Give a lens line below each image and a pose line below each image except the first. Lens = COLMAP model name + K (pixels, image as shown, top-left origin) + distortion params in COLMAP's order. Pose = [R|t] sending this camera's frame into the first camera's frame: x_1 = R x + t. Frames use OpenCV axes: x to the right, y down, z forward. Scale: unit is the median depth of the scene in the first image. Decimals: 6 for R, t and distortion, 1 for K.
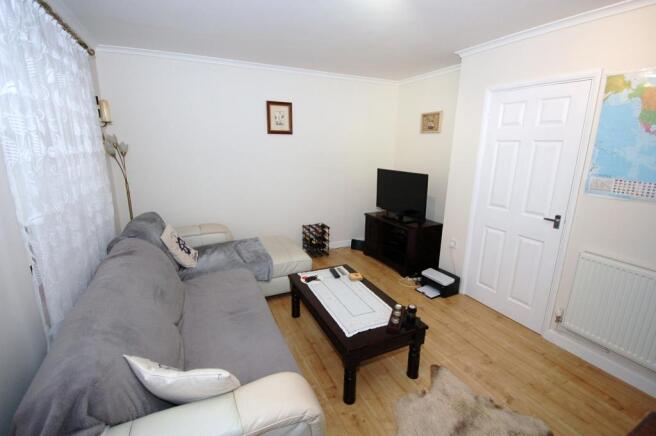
lens RADIAL K [[304.2, 0, 325.5], [0, 304.2, 218.3], [0, 0, 1]] dist [0.001200, 0.000033]
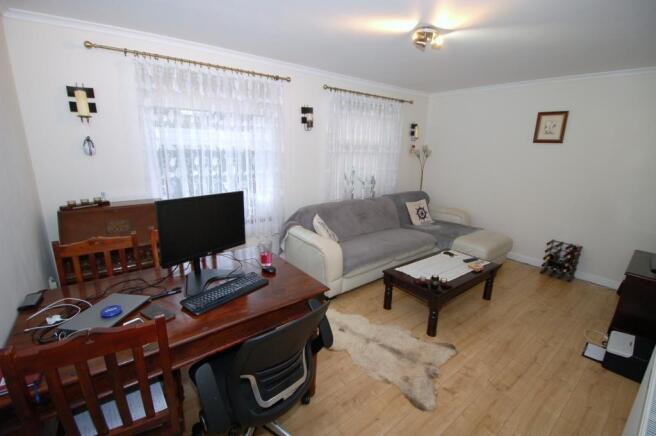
lens RADIAL K [[288.8, 0, 329.6], [0, 288.8, 216.2], [0, 0, 1]] dist [-0.000854, -0.000434]
pose [[0.222410, 0.240734, -0.944765, 0.685444], [-0.258663, 0.948879, 0.180890, -0.031311], [0.940014, 0.204145, 0.273309, 0.103295]]
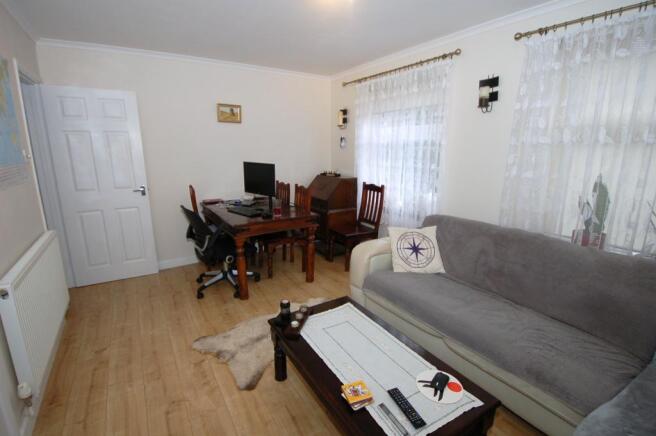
lens RADIAL K [[304.2, 0, 325.5], [0, 304.2, 218.3], [0, 0, 1]] dist [0.001200, 0.000033]
pose [[-0.991098, 0.023528, -0.131035, 0.148363], [-0.038959, 0.889915, 0.454459, -0.198678], [0.127303, 0.455519, -0.881077, 0.925080]]
